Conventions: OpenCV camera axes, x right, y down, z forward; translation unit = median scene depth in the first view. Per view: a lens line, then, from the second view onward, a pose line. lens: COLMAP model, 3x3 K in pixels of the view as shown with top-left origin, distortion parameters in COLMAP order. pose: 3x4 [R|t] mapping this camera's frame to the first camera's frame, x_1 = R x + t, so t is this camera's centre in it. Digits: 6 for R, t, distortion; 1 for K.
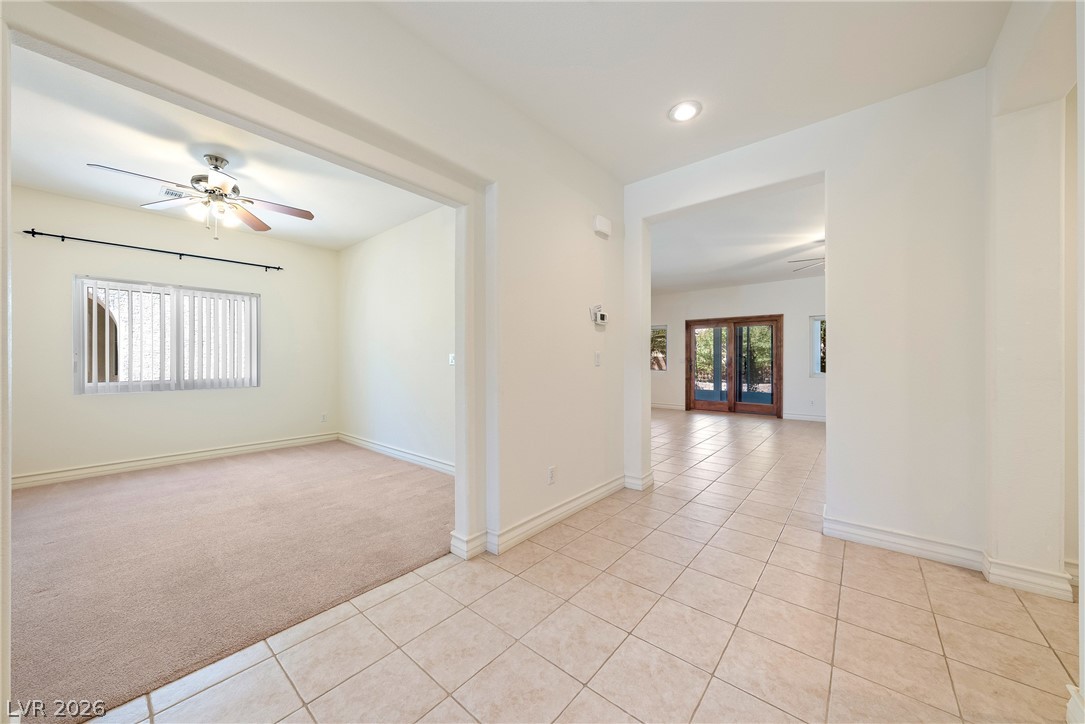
lens RADIAL K [[391.1, 0, 551.0], [0, 391.1, 360.6], [0, 0, 1]] dist [-0.004279, 0.000405]
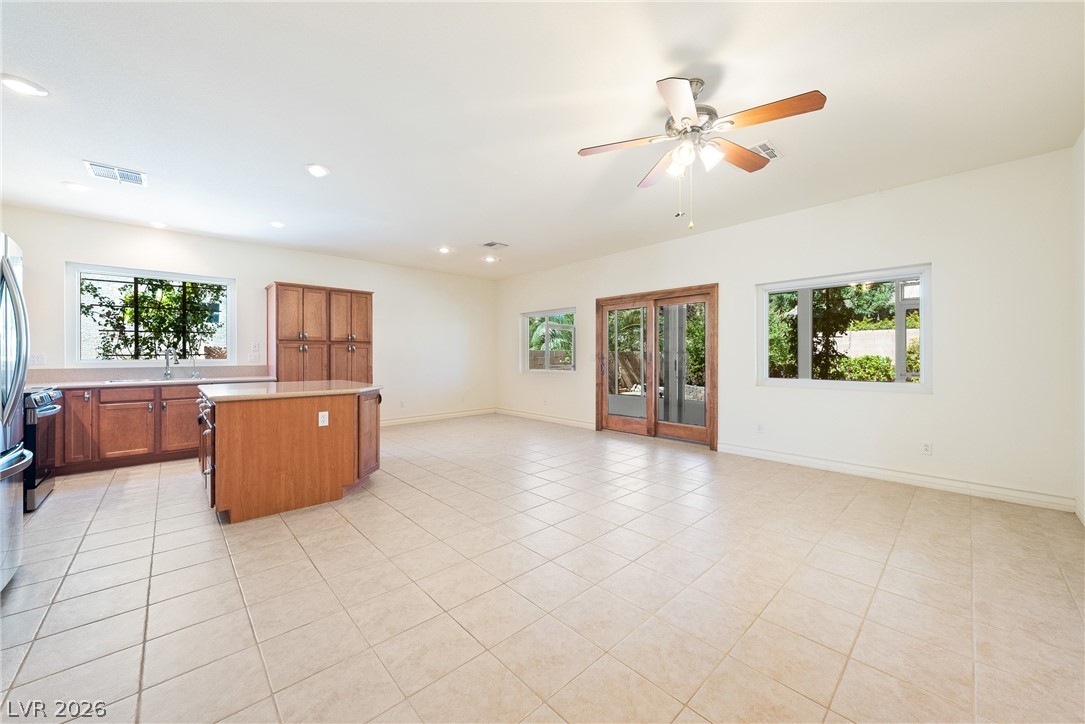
lens RADIAL K [[391.1, 0, 546.3], [0, 391.1, 356.2], [0, 0, 1]] dist [-0.004279, 0.000405]
pose [[0.990999, -0.008682, -0.133588, 0.380165], [0.008435, 0.999962, -0.002411, -0.004130], [0.133604, 0.001263, 0.991034, 0.316364]]
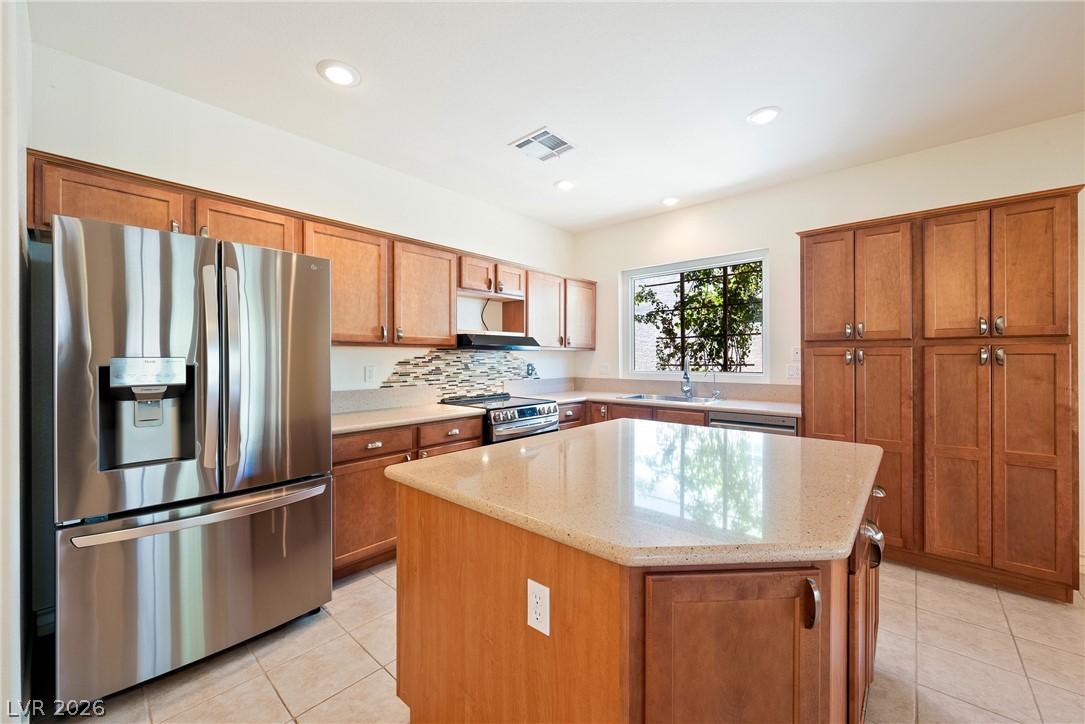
lens RADIAL K [[425.2, 0, 552.5], [0, 425.2, 354.5], [0, 0, 1]] dist [-0.008455, 0.000984]
pose [[-0.041661, -0.013389, -0.999042, 0.241709], [-0.000851, 0.999910, -0.013365, -0.018853], [0.999131, 0.000294, -0.041668, 0.669893]]
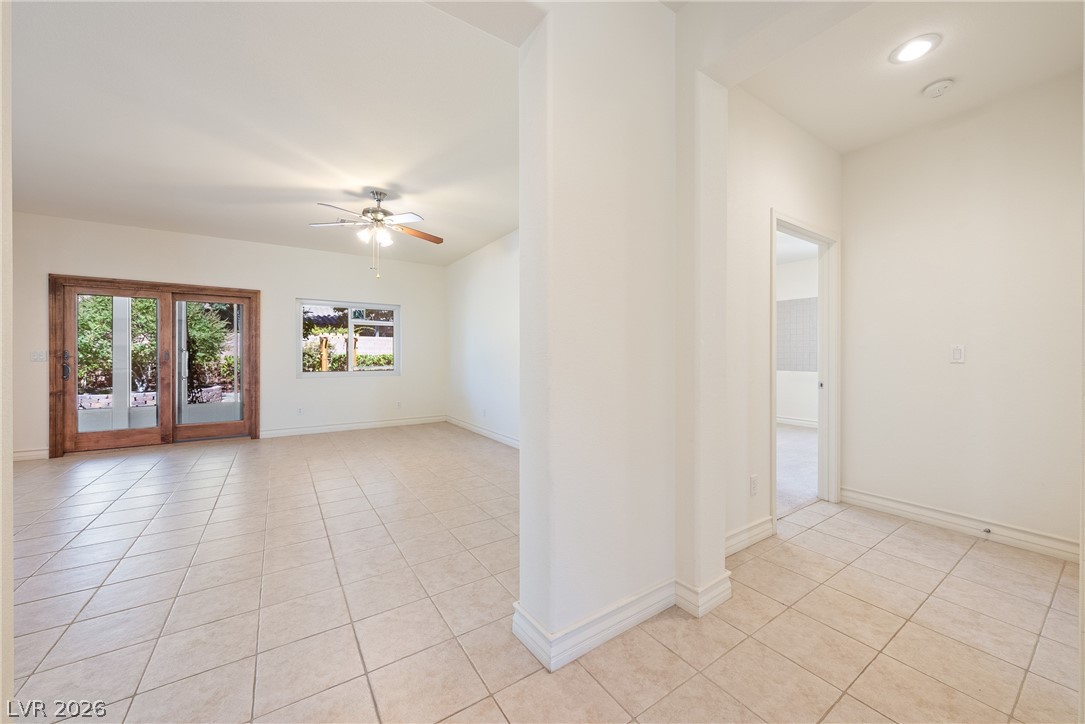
lens RADIAL K [[391.1, 0, 541.7], [0, 391.1, 356.6], [0, 0, 1]] dist [-0.004279, 0.000405]
pose [[0.292445, -0.004122, 0.956273, 0.061164], [0.006529, 0.999976, 0.002313, 0.002137], [-0.956260, 0.005567, 0.292465, 0.282742]]
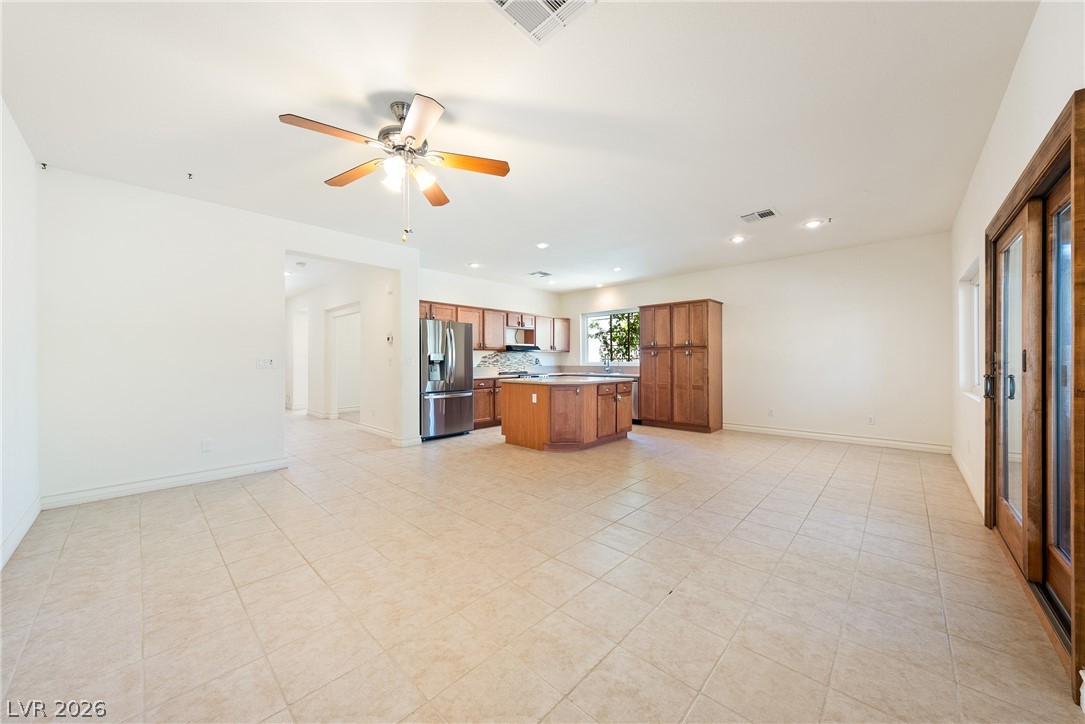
lens RADIAL K [[391.1, 0, 563.2], [0, 391.1, 357.6], [0, 0, 1]] dist [-0.004279, 0.000405]
pose [[-0.045465, -0.014020, -0.998868, 0.732533], [0.001754, 0.999899, -0.014115, -0.002254], [0.998964, -0.002393, -0.045435, 0.734312]]
